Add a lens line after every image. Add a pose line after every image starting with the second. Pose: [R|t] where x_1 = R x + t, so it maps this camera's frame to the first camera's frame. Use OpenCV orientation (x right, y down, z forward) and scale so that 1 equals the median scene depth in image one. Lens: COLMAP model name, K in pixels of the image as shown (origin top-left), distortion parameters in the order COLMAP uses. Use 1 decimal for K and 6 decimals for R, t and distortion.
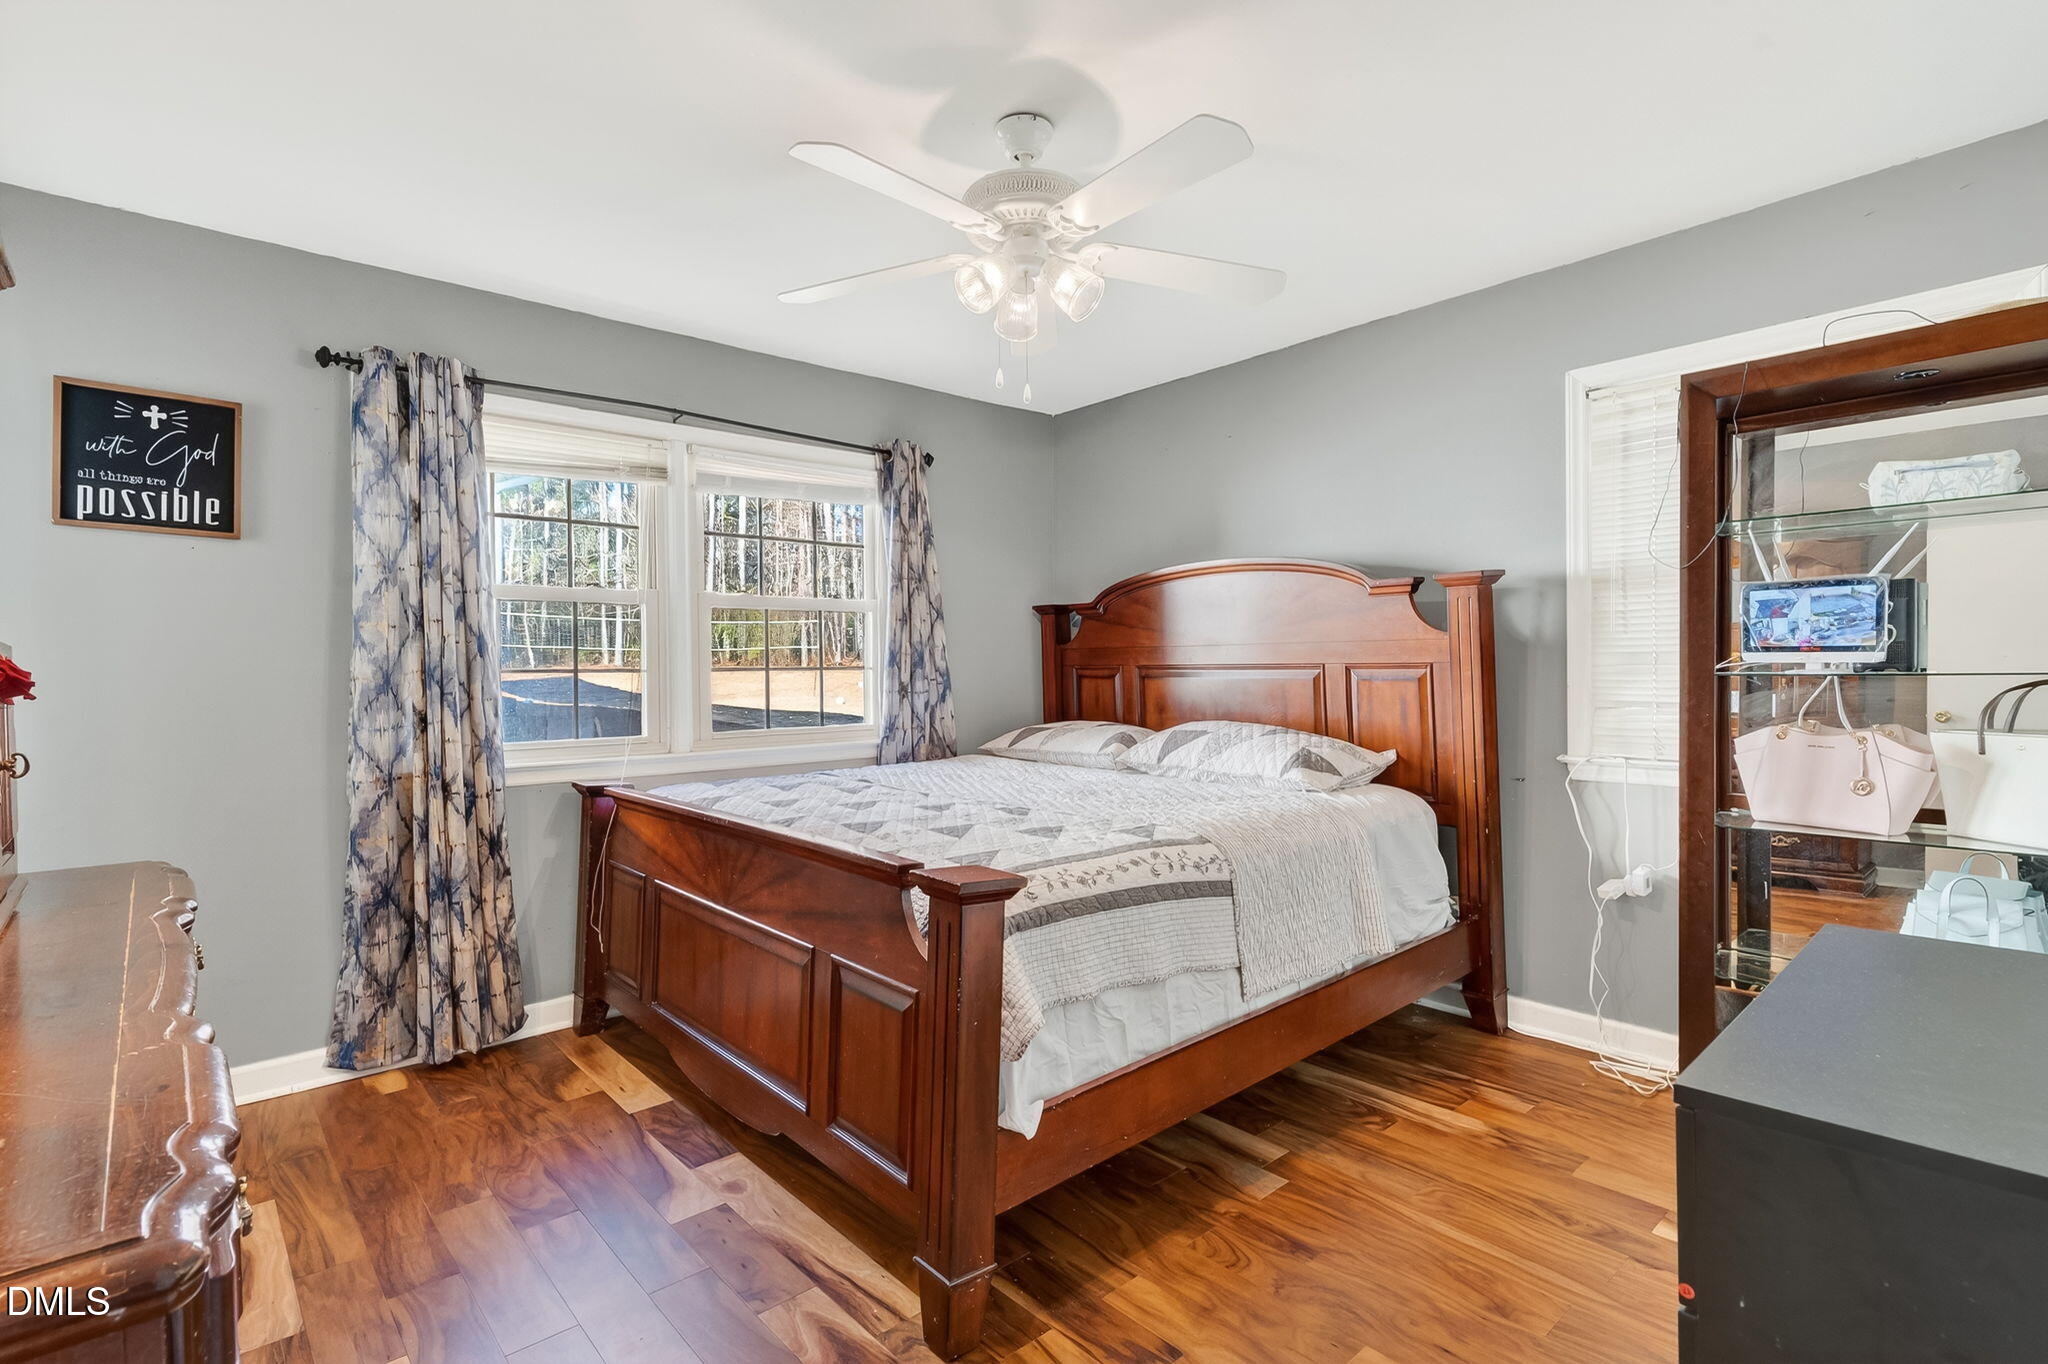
lens RADIAL K [[978.5, 0, 1013.6], [0, 978.5, 689.2], [0, 0, 1]] dist [0.003063, 0.000124]
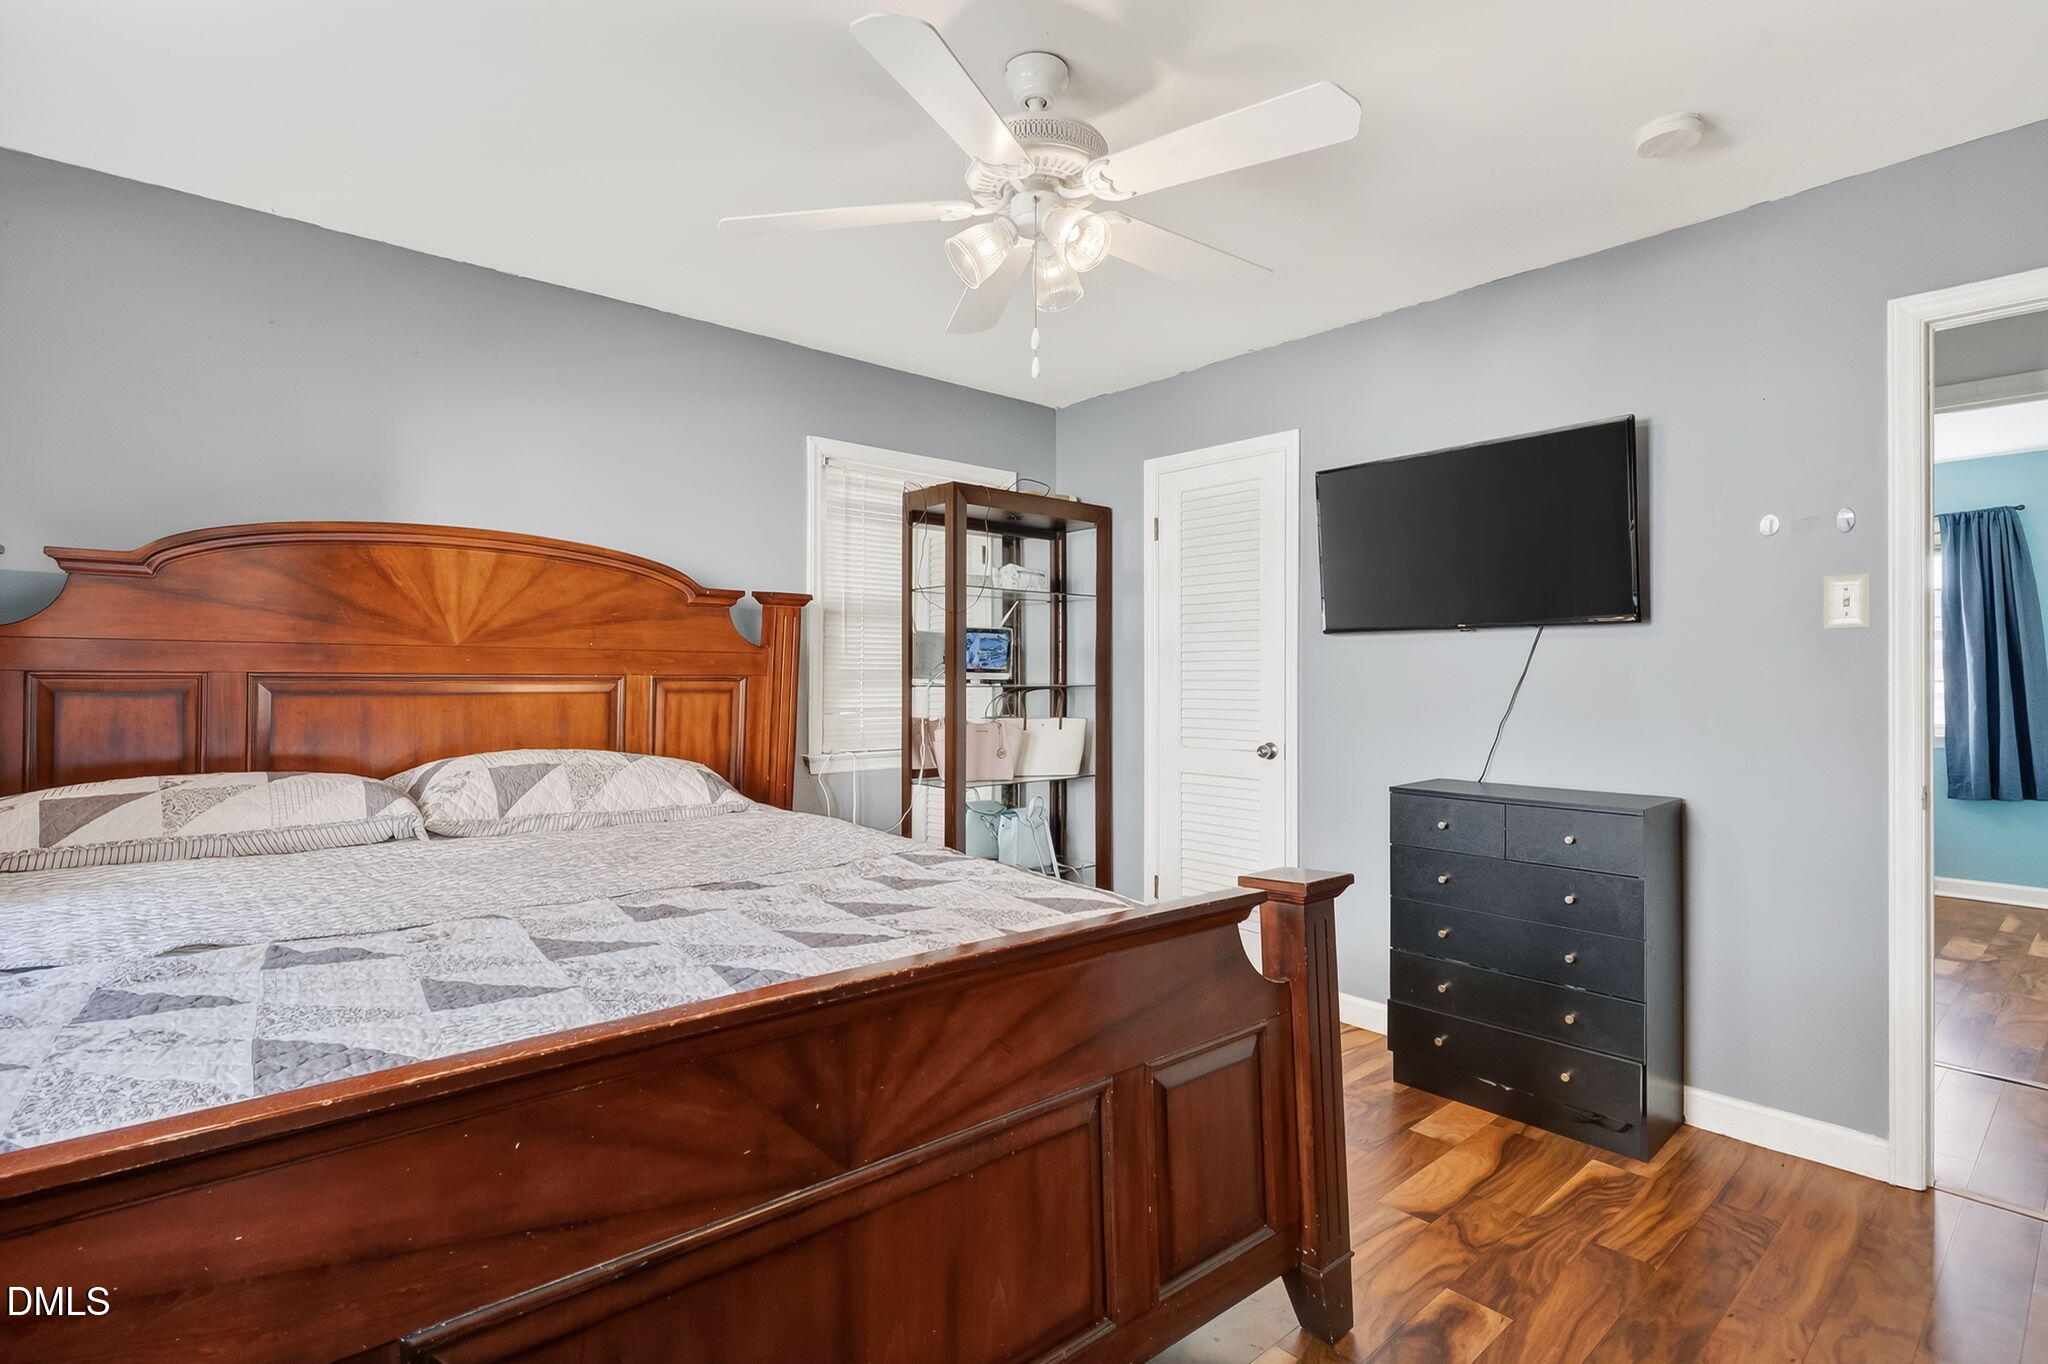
lens RADIAL K [[978.5, 0, 1013.6], [0, 978.5, 689.2], [0, 0, 1]] dist [0.003063, 0.000124]
pose [[0.014969, -0.001791, 0.999886, -0.656276], [0.017945, 0.999838, 0.001522, -0.010653], [-0.999727, 0.017920, 0.014999, 0.766806]]
